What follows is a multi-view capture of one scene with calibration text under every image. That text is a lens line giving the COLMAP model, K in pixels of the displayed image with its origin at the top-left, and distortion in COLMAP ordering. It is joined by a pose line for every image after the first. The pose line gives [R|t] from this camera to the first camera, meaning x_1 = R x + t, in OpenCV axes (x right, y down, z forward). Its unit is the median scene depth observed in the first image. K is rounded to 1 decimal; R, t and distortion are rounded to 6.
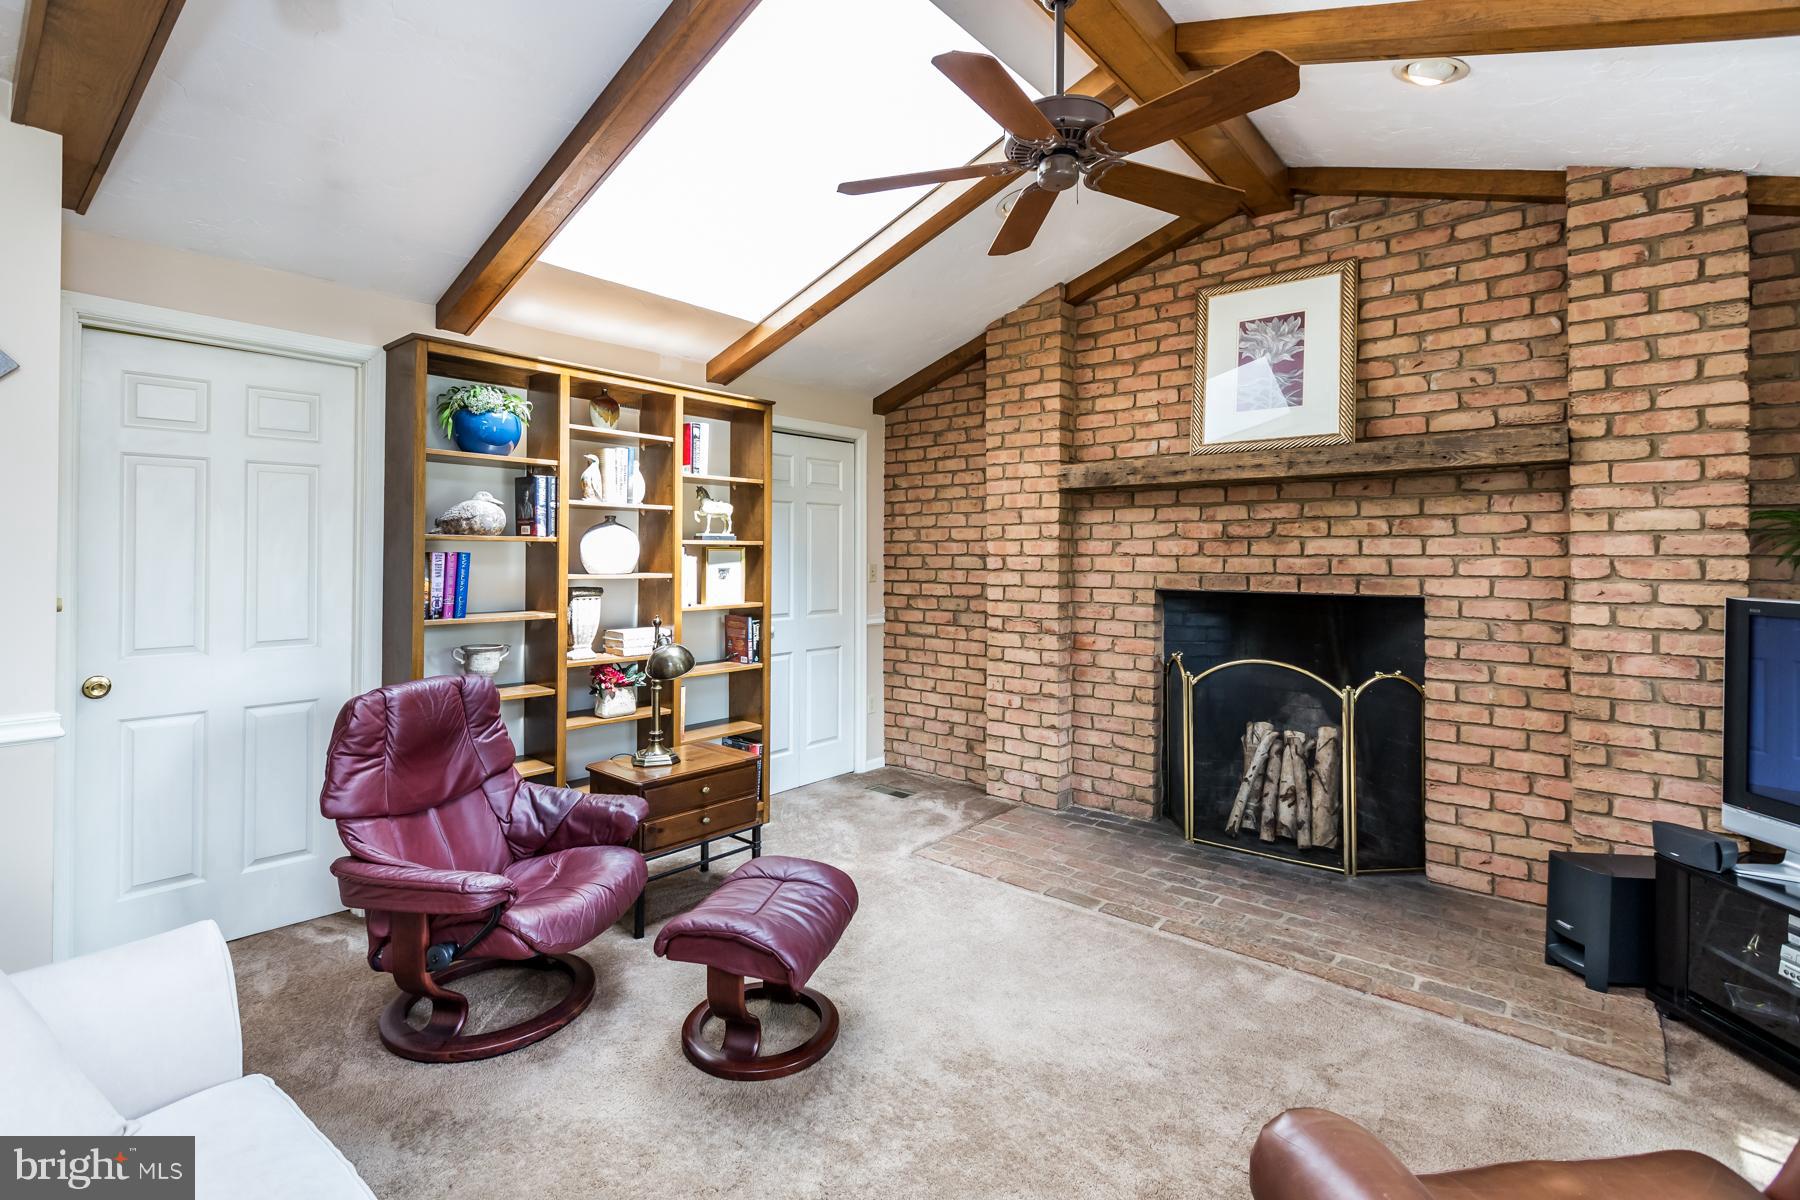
lens RADIAL K [[798.9, 0, 925.1], [0, 798.9, 544.9], [0, 0, 1]] dist [-0.000551, -0.001633]
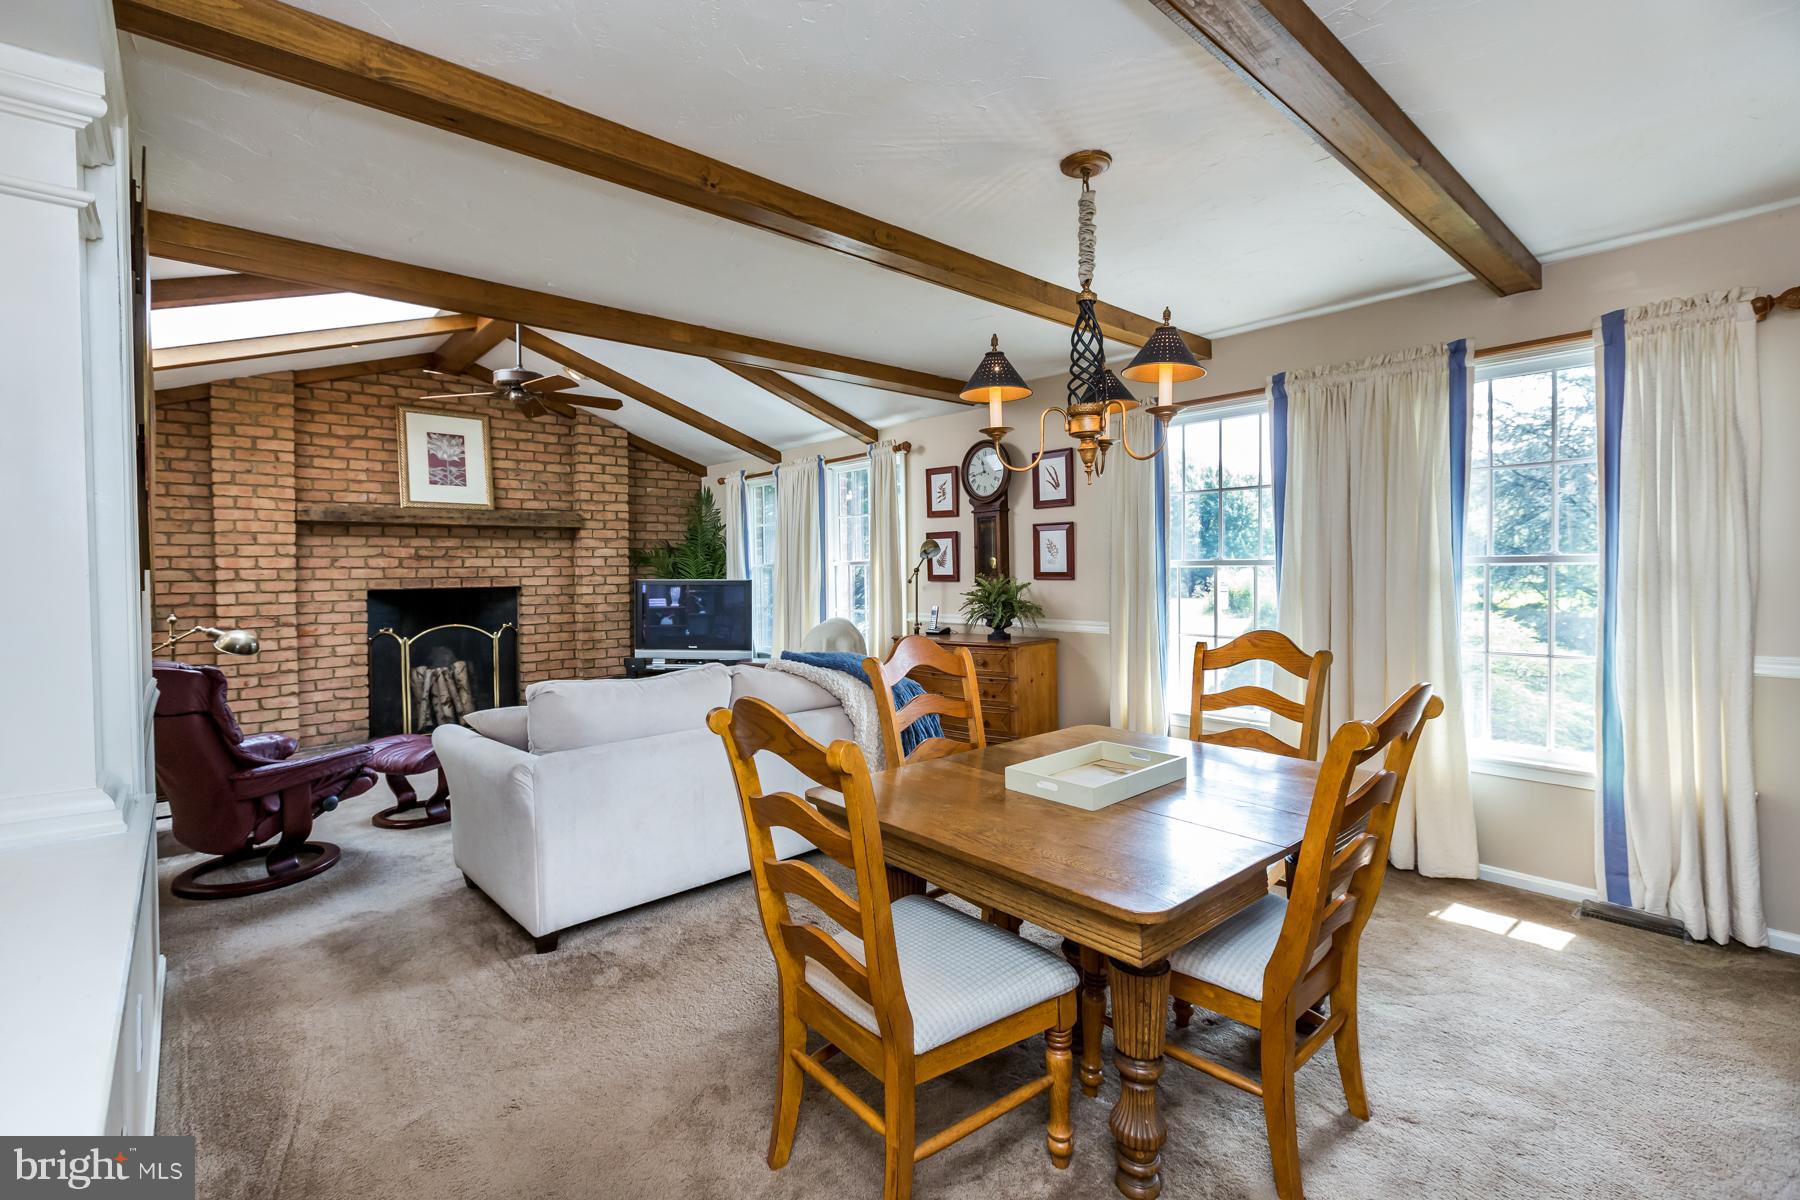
lens RADIAL K [[798.9, 0, 889.7], [0, 798.9, 591.3], [0, 0, 1]] dist [-0.000551, -0.001633]
pose [[0.148348, -0.029773, 0.988487, -1.210357], [0.001460, 0.999552, 0.029887, 0.015199], [-0.988934, -0.002990, 0.148325, -0.253789]]
